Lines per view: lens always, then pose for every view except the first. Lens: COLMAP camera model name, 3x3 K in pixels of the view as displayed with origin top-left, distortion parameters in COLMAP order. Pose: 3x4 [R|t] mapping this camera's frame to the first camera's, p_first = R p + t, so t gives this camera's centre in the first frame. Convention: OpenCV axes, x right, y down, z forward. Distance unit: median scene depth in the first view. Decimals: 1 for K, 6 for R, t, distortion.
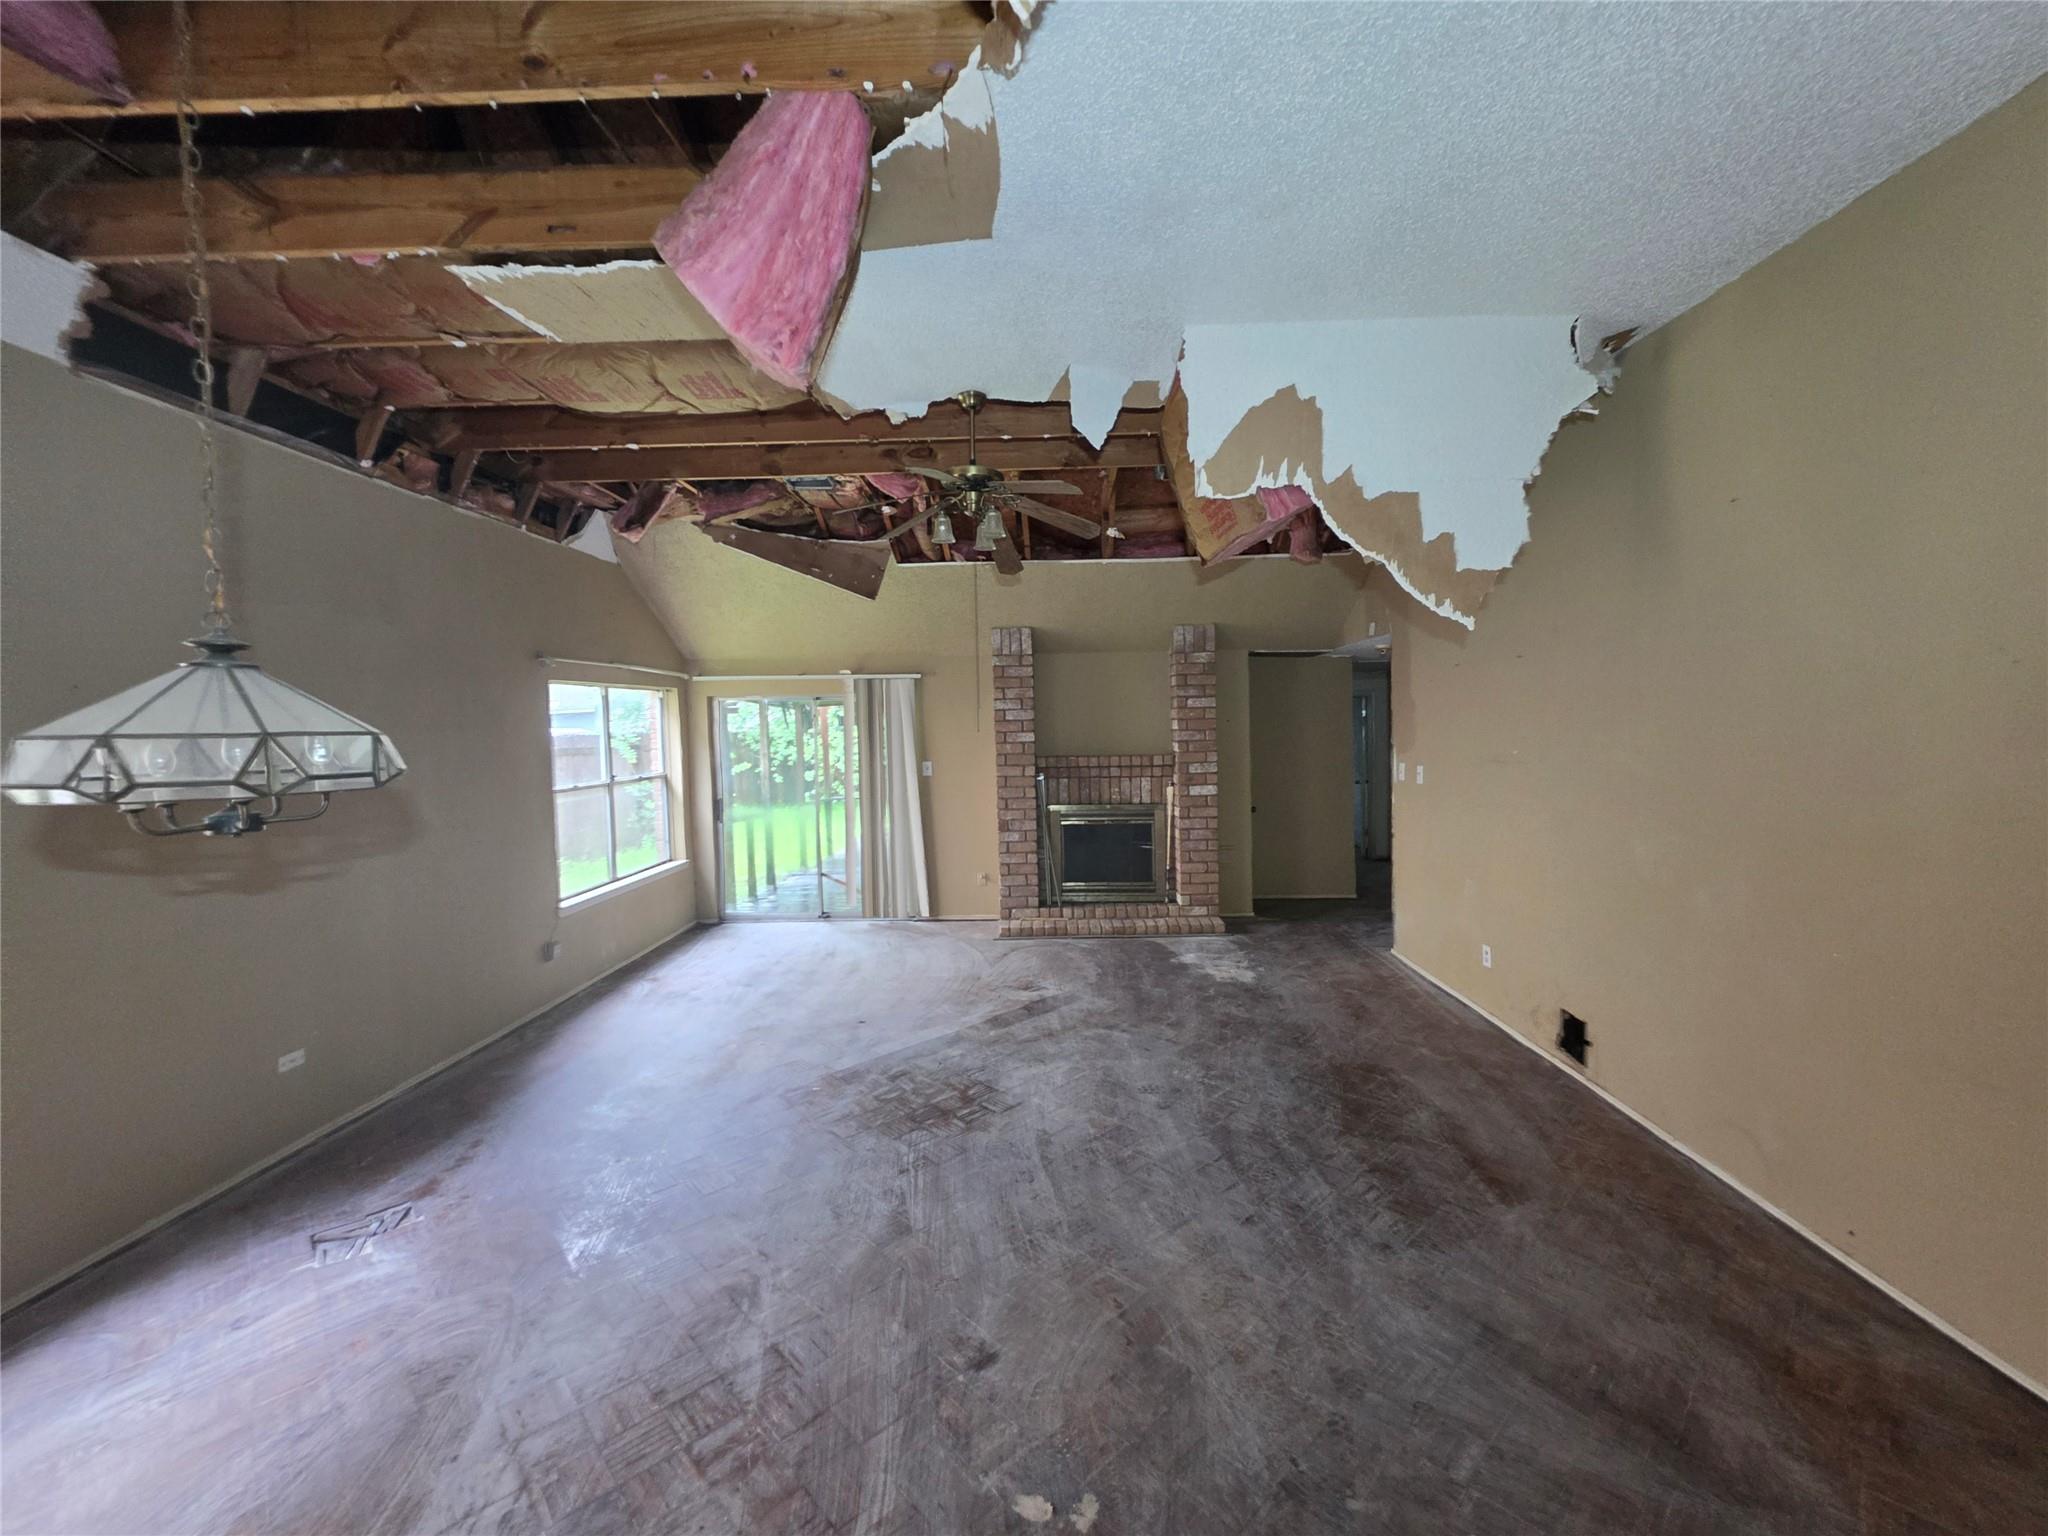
lens RADIAL K [[821.8, 0, 1025.6], [0, 821.8, 760.4], [0, 0, 1]] dist [-0.002875, 0.001165]
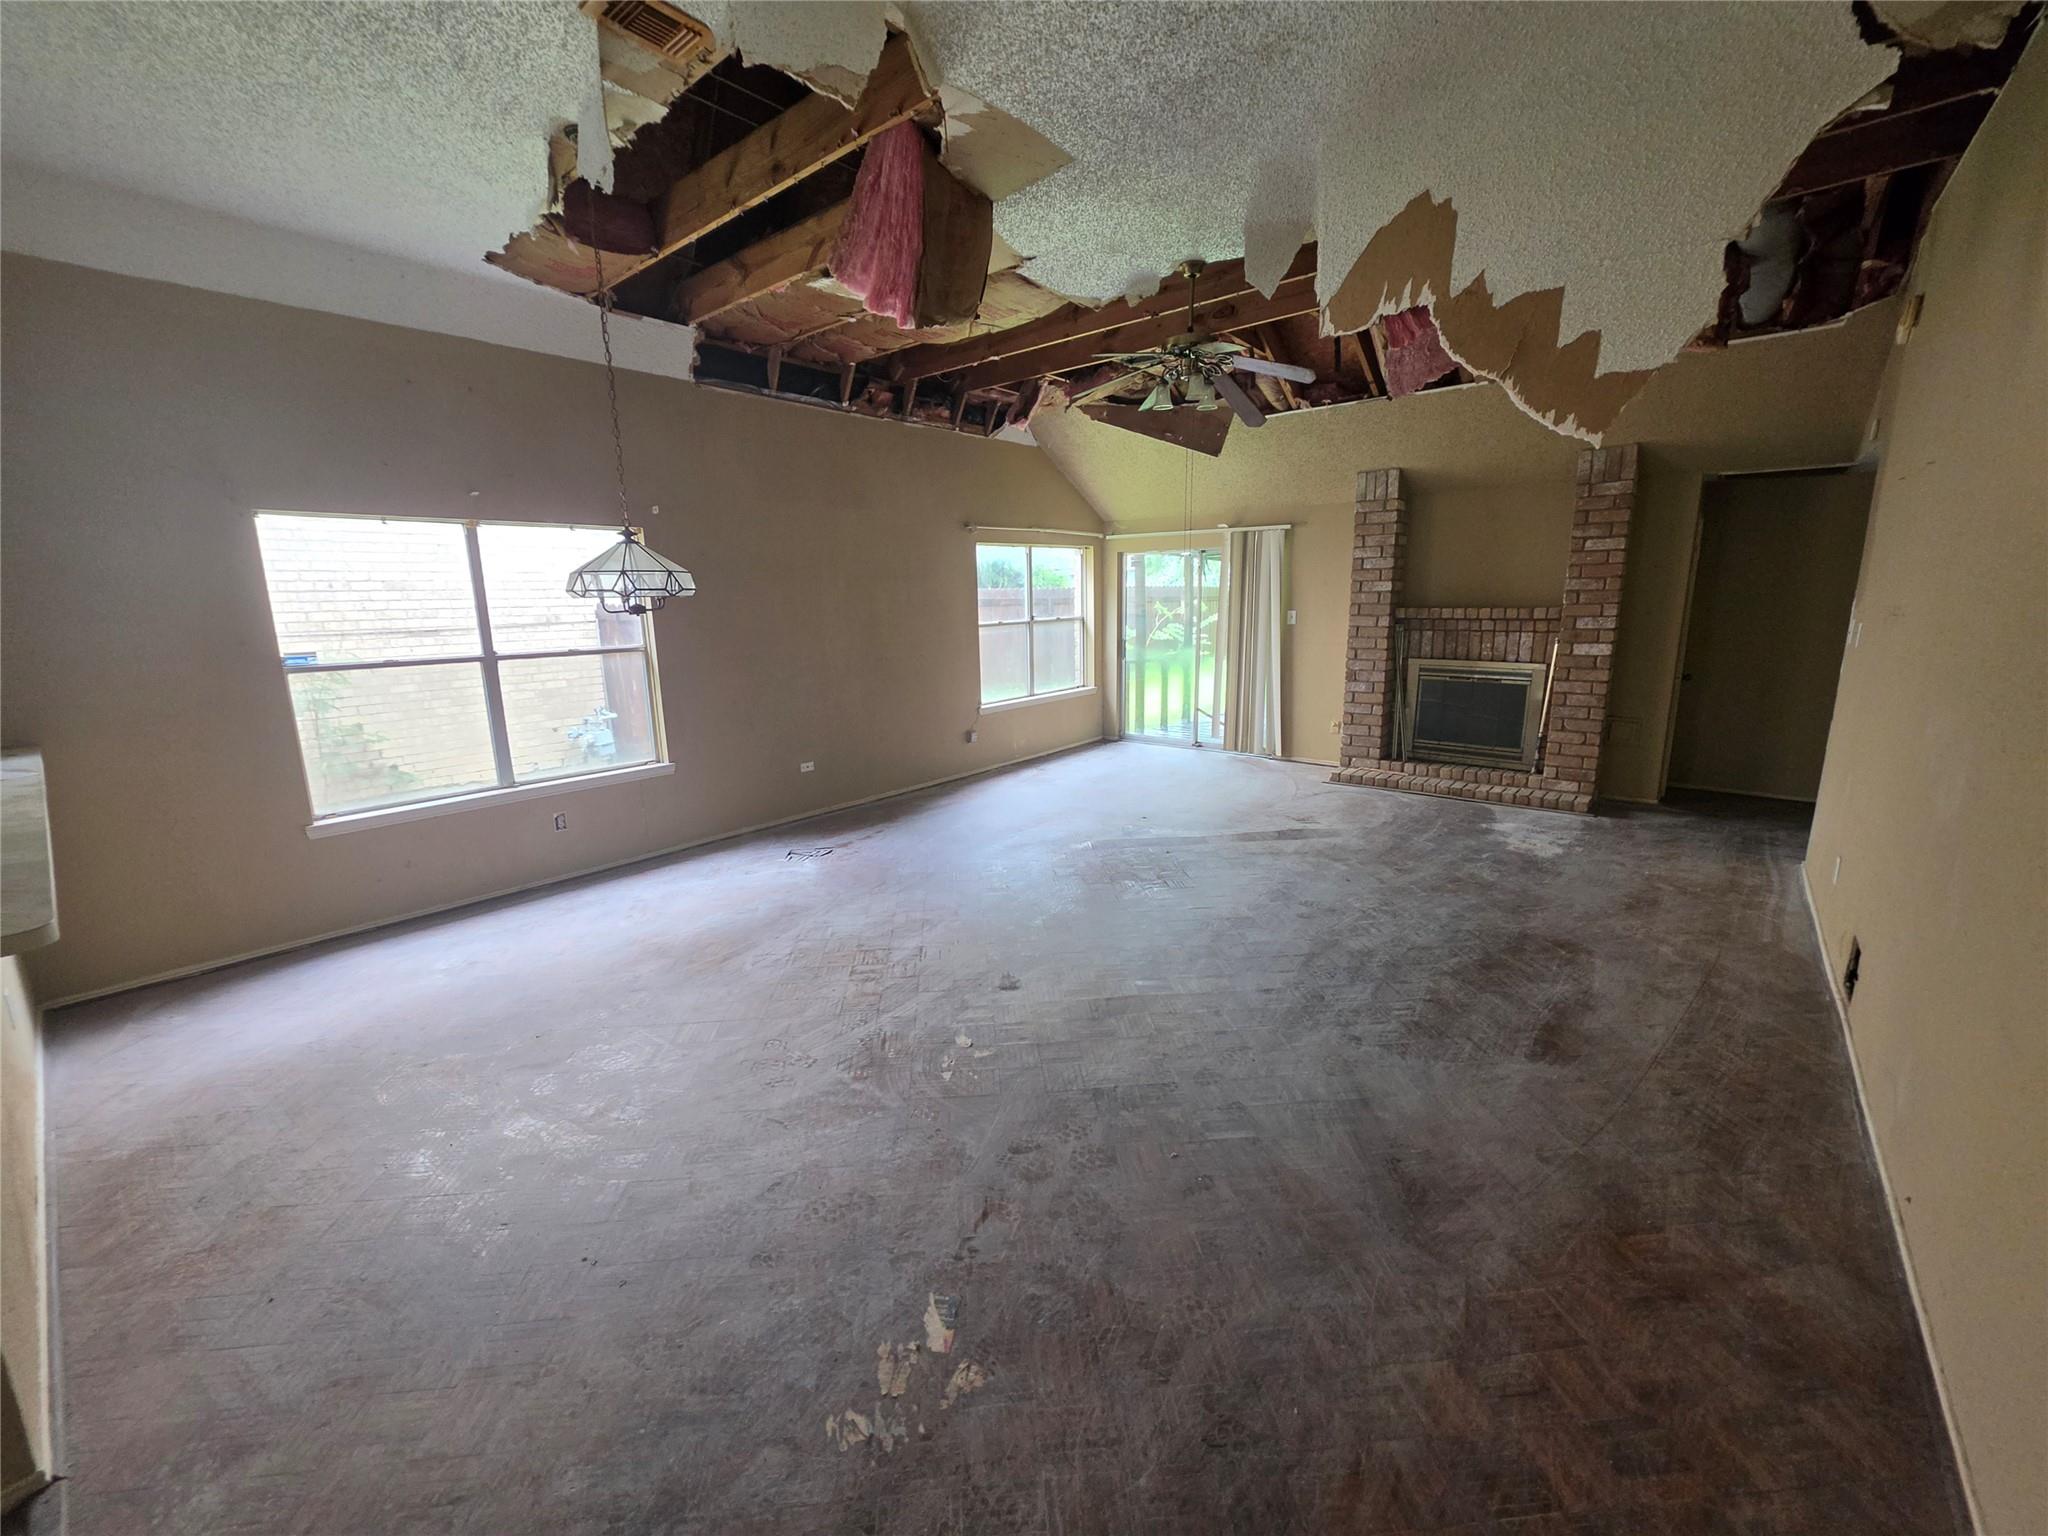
lens RADIAL K [[821.8, 0, 1038.1], [0, 821.8, 762.0], [0, 0, 1]] dist [-0.002875, 0.001165]
pose [[0.783391, 0.128074, -0.608190, 0.471442], [-0.022280, 0.983697, 0.178450, 0.018865], [0.621130, -0.126246, 0.773473, -0.059293]]
